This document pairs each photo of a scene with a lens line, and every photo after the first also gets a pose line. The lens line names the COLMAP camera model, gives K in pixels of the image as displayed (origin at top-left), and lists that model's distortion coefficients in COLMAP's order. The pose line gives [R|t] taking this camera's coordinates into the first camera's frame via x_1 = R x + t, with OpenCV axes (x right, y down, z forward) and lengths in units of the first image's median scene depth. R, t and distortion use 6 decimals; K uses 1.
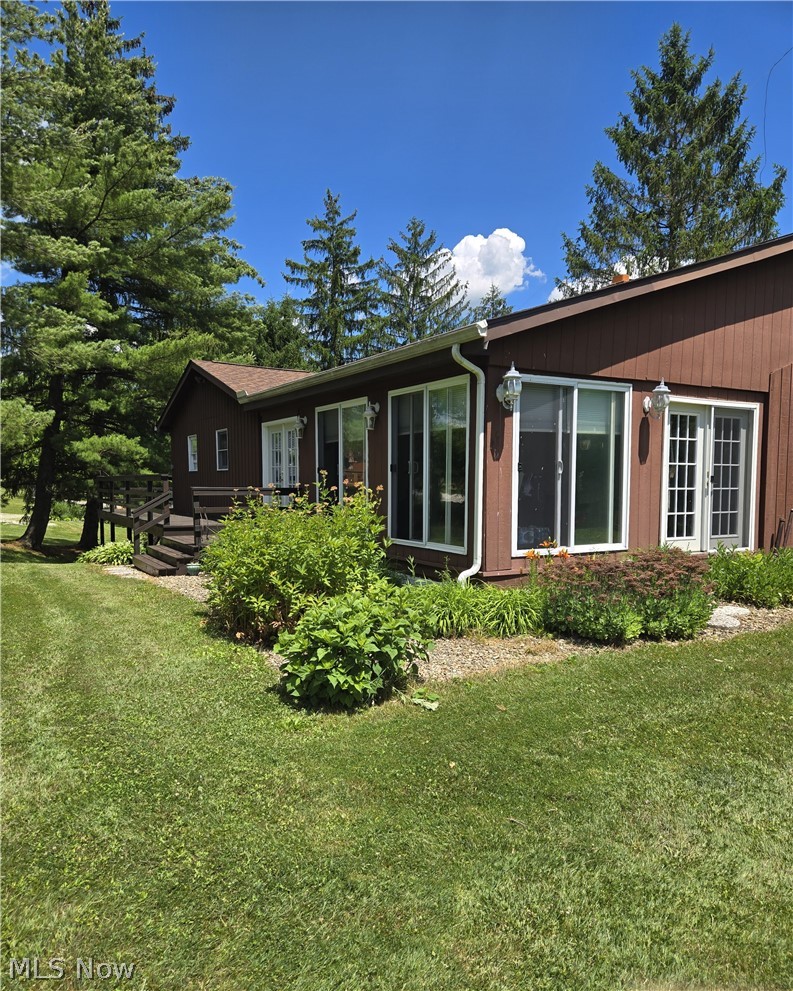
lens RADIAL K [[627.9, 0, 396.5], [0, 627.9, 525.7], [0, 0, 1]] dist [0.003642, 0.000061]
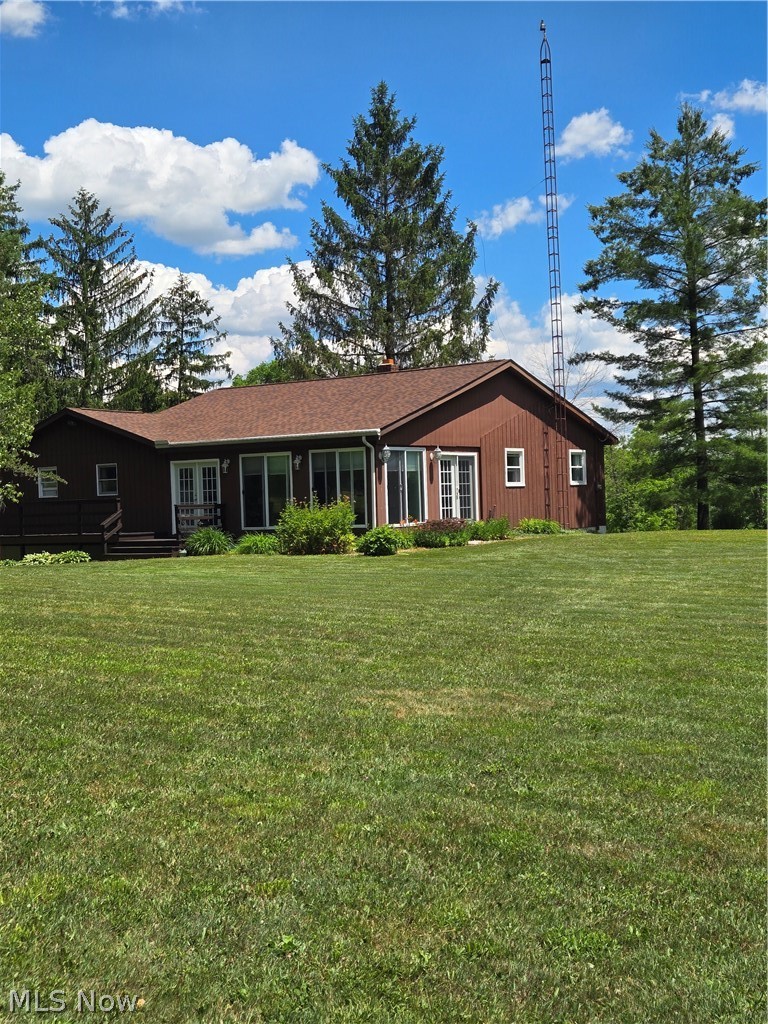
lens RADIAL K [[706.1, 0, 384.0], [0, 706.1, 512.0], [0, 0, 1]] dist [0.088053, -0.004876]
pose [[0.921250, -0.039004, 0.387011, -0.618349], [0.062127, 0.996941, -0.047414, 0.088449], [-0.383978, 0.067724, 0.920855, -1.022379]]
